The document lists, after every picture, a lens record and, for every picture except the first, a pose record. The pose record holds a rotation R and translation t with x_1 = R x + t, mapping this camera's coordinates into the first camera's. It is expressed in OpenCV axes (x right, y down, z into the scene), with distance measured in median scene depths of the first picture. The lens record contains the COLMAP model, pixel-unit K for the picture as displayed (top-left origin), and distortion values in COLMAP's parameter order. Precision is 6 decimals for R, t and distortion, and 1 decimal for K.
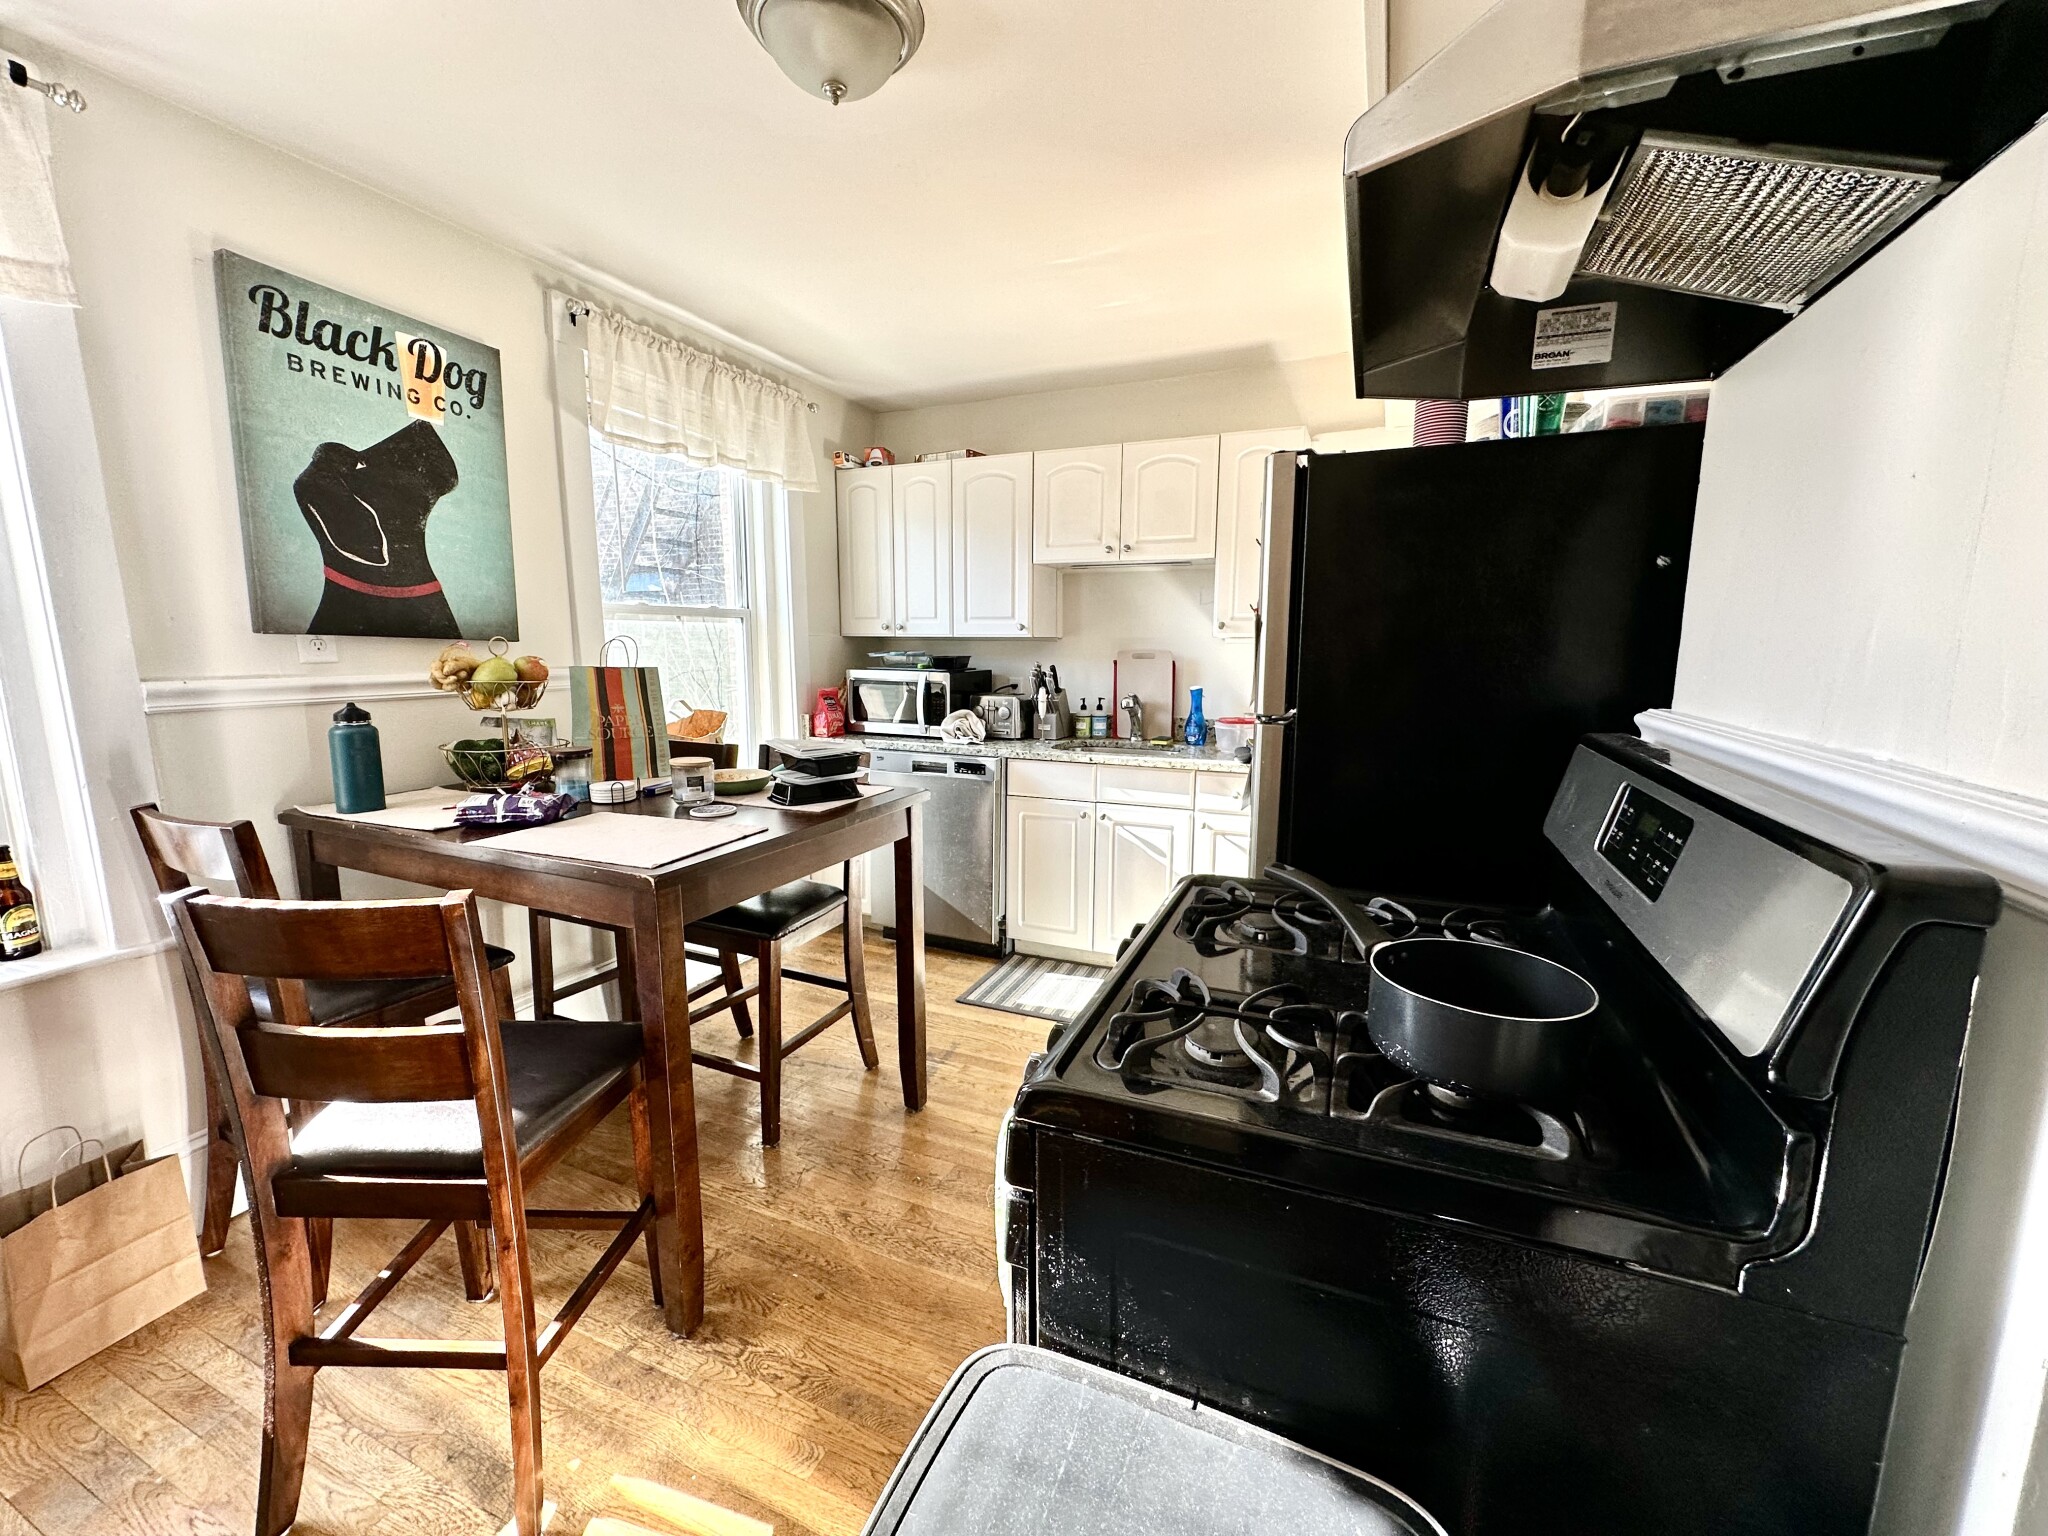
lens RADIAL K [[817.0, 0, 1023.9], [0, 817.0, 768.7], [0, 0, 1]] dist [-0.003232, 0.001320]
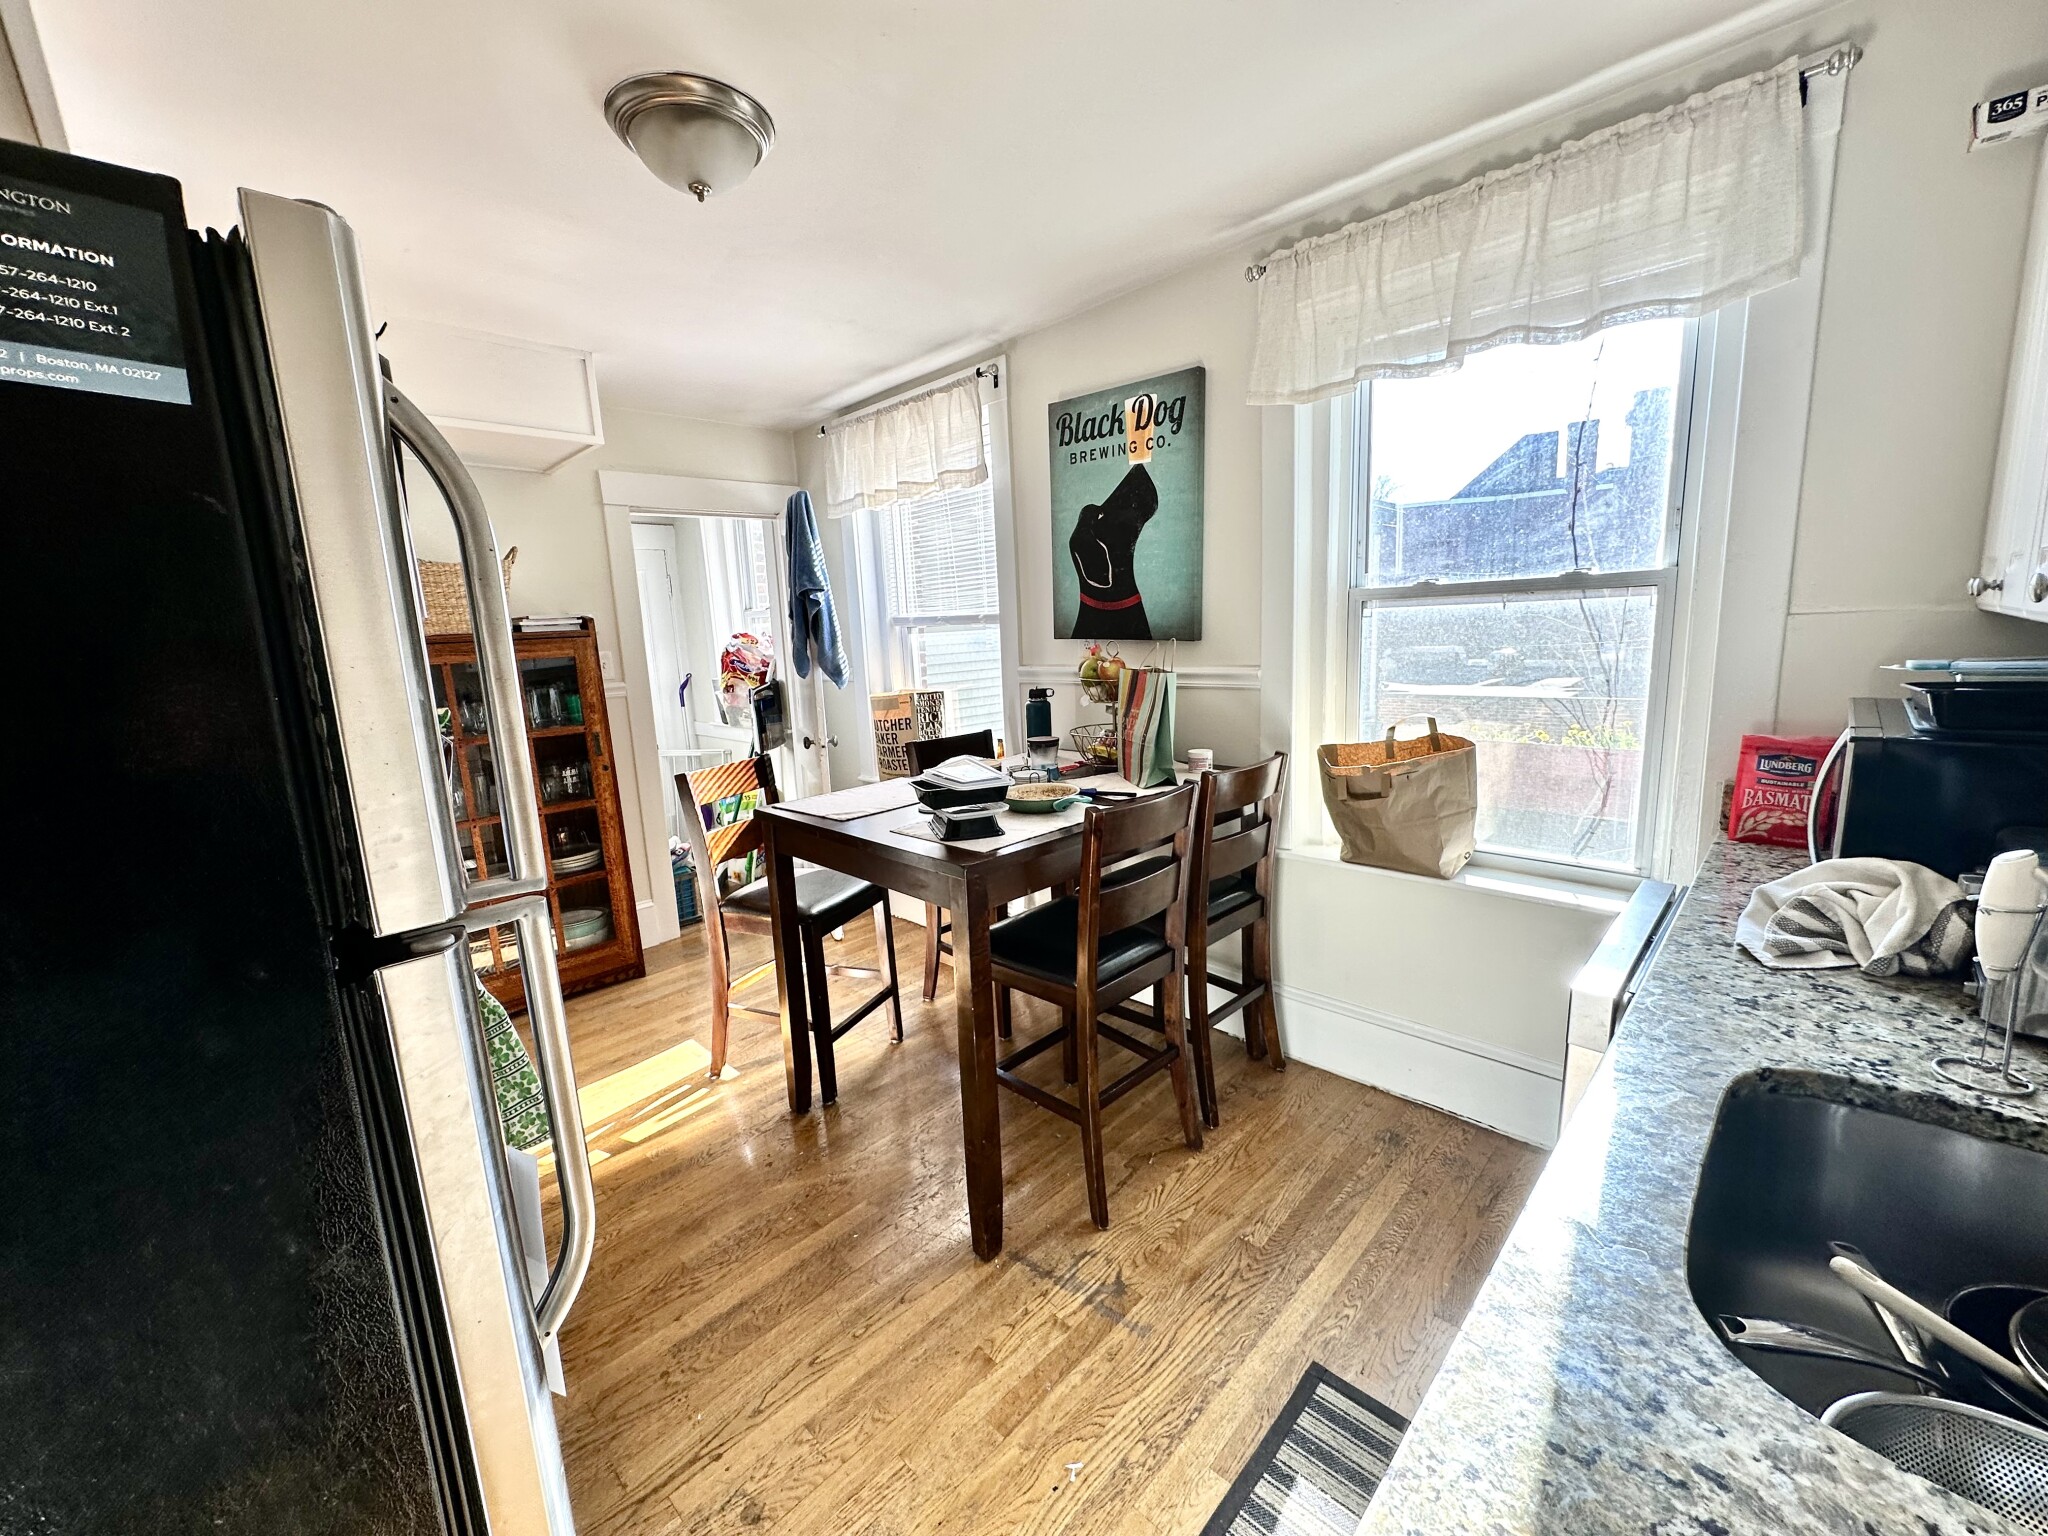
lens RADIAL K [[817.0, 0, 1022.9], [0, 817.0, 765.8], [0, 0, 1]] dist [-0.003232, 0.001320]
pose [[-0.363779, 0.173645, -0.915157, 0.540614], [-0.099731, 0.969563, 0.223612, -0.241808], [0.926131, 0.172615, -0.335389, 1.330549]]
